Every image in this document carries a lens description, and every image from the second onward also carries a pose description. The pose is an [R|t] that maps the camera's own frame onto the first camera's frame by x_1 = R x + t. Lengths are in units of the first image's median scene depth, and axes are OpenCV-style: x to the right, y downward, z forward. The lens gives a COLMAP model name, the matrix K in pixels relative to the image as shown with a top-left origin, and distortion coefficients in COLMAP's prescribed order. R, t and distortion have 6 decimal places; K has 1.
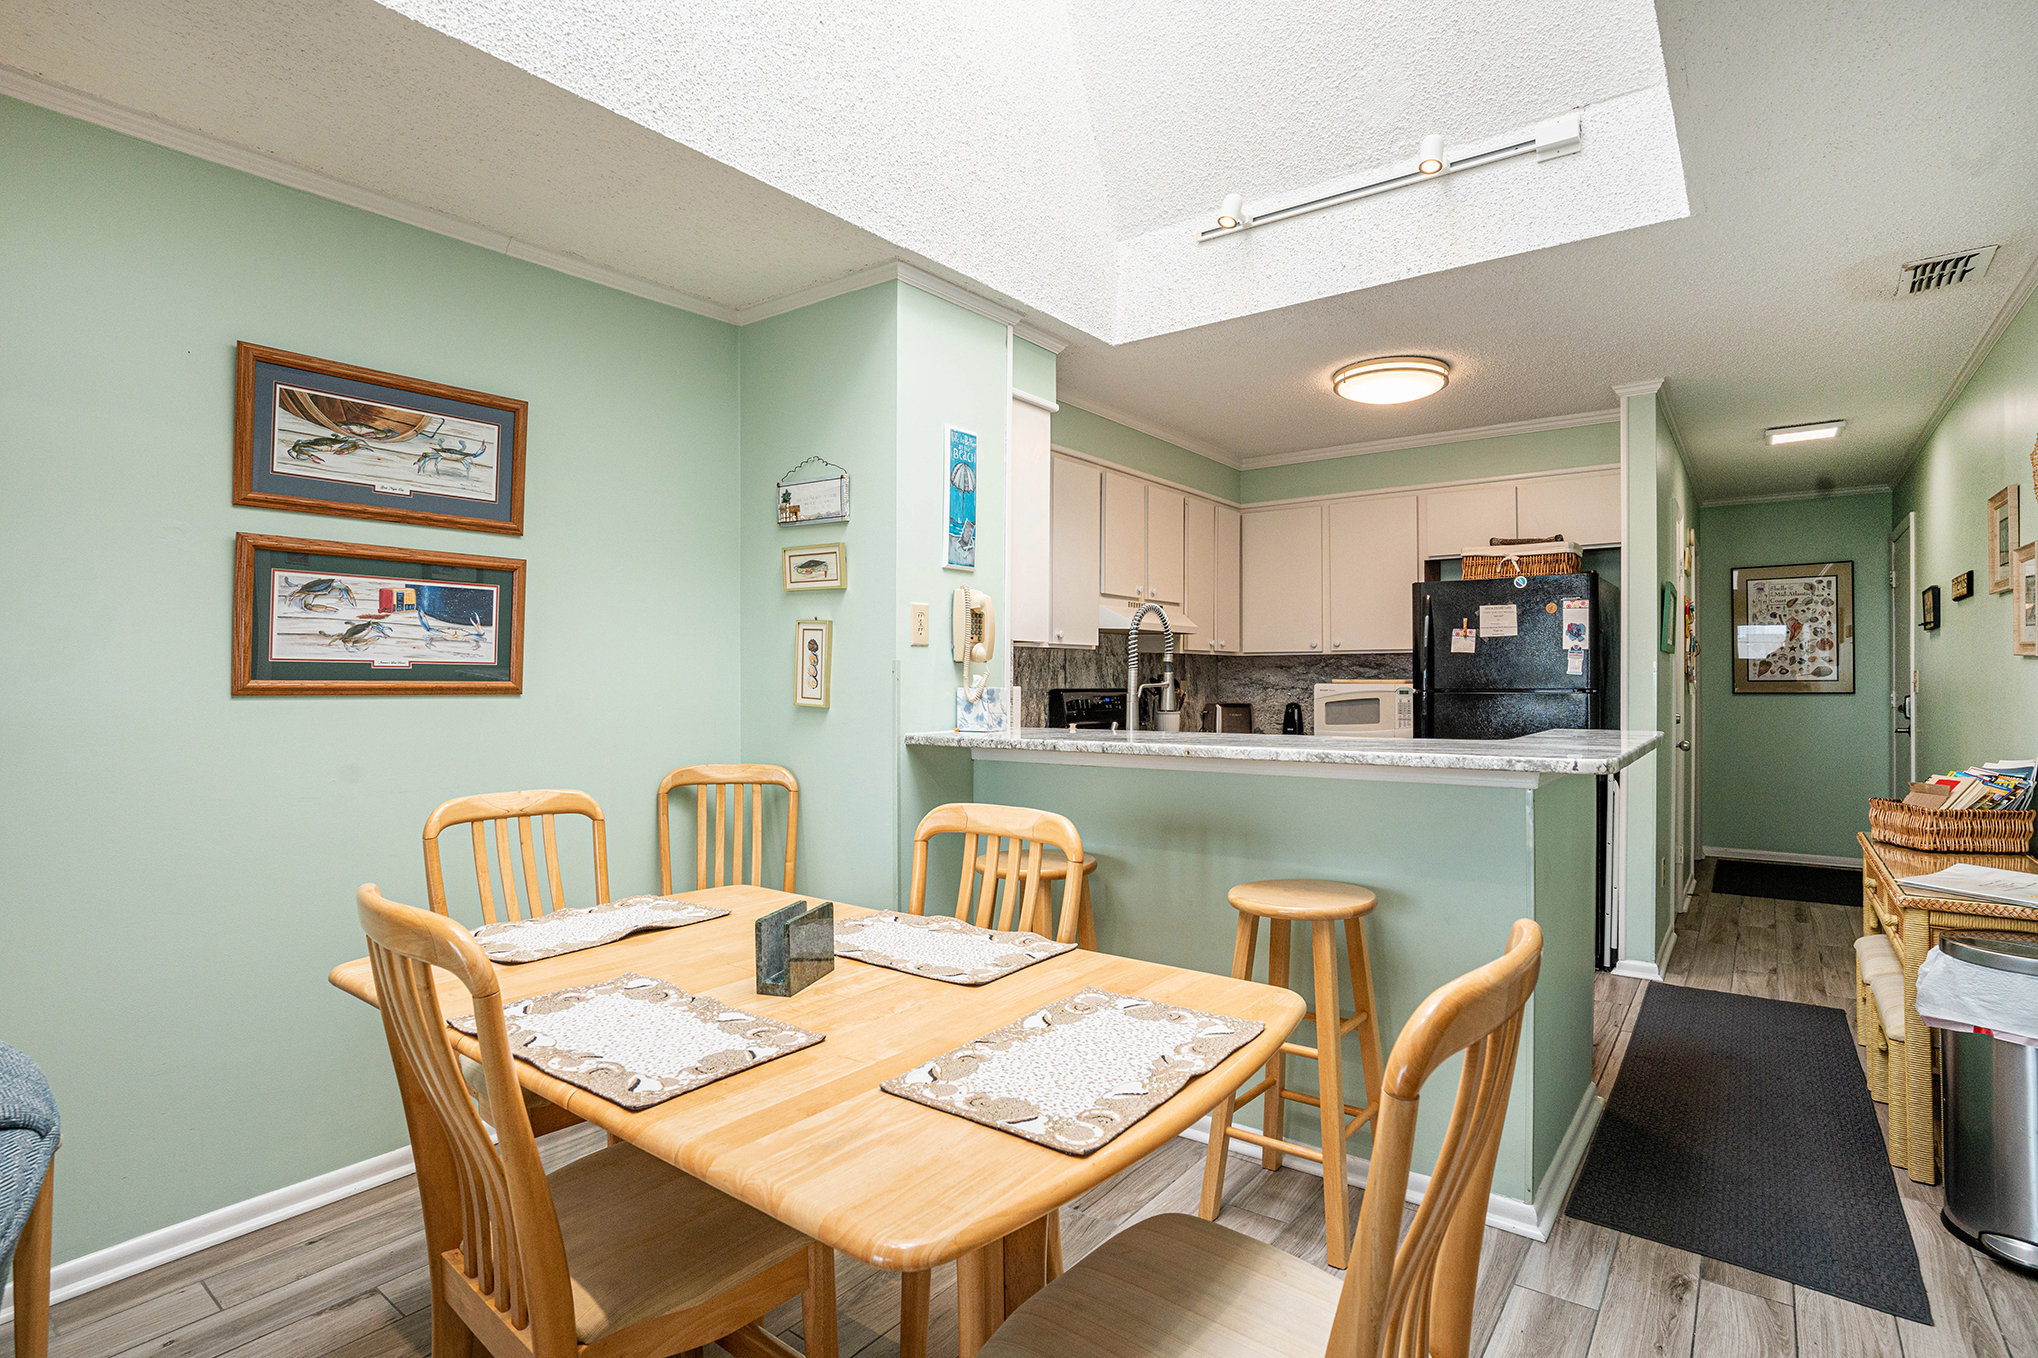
lens RADIAL K [[991.2, 0, 1007.1], [0, 991.2, 673.9], [0, 0, 1]] dist [-0.084910, 0.043768]
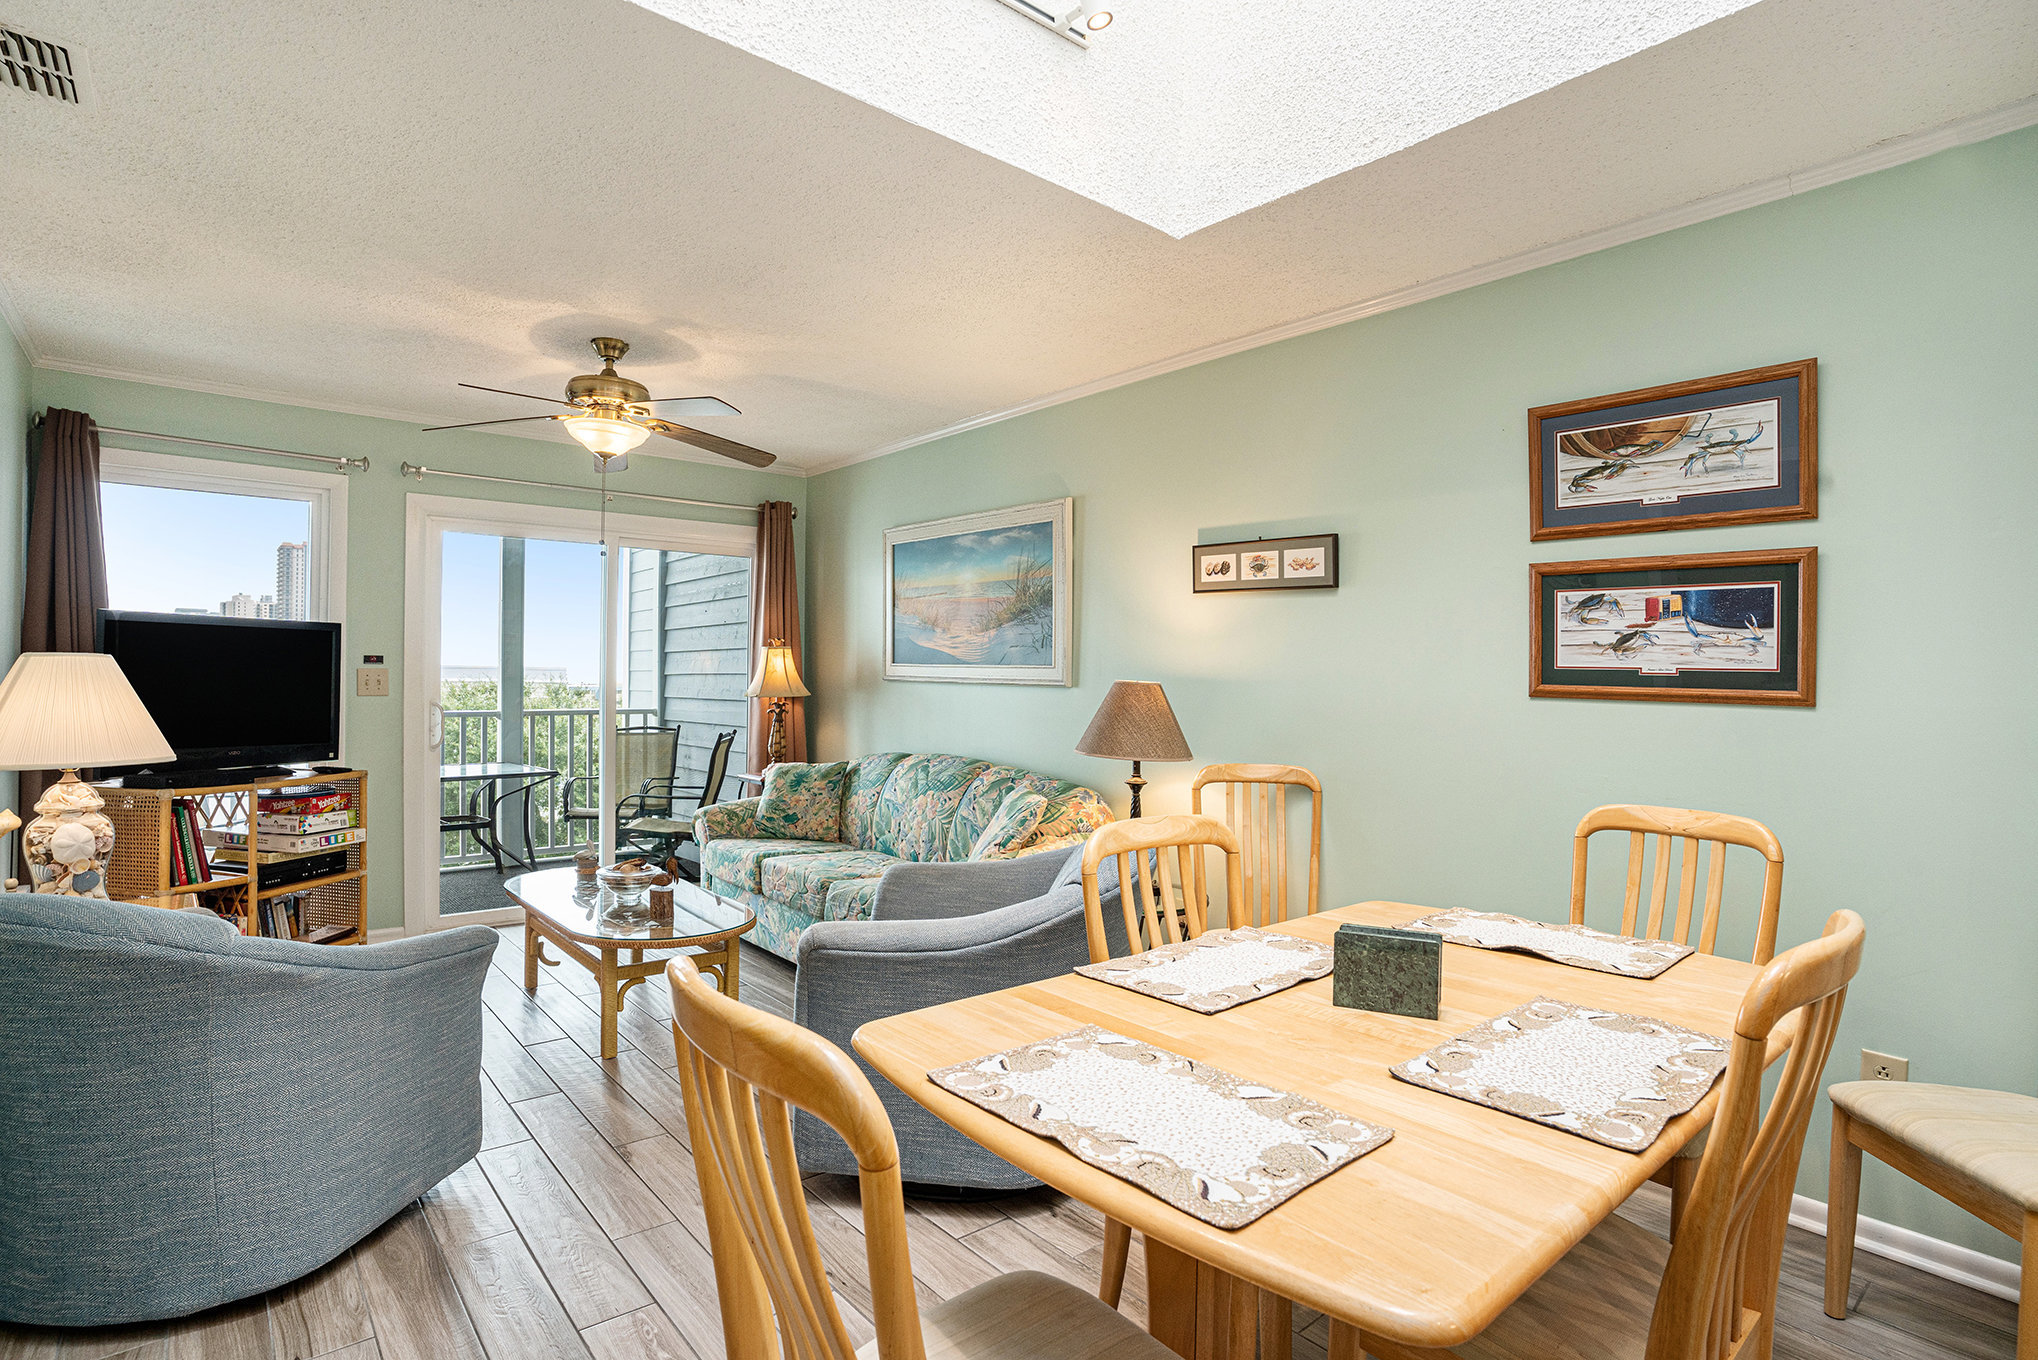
lens RADIAL K [[1013.2, 0, 1019.0], [0, 1013.2, 680.0], [0, 0, 1]] dist [-0.093618, 0.043932]
pose [[-0.199351, 0.006849, -0.979904, 0.502857], [-0.007429, 0.999936, 0.008500, -0.004433], [0.979900, 0.008974, -0.199288, 0.534938]]
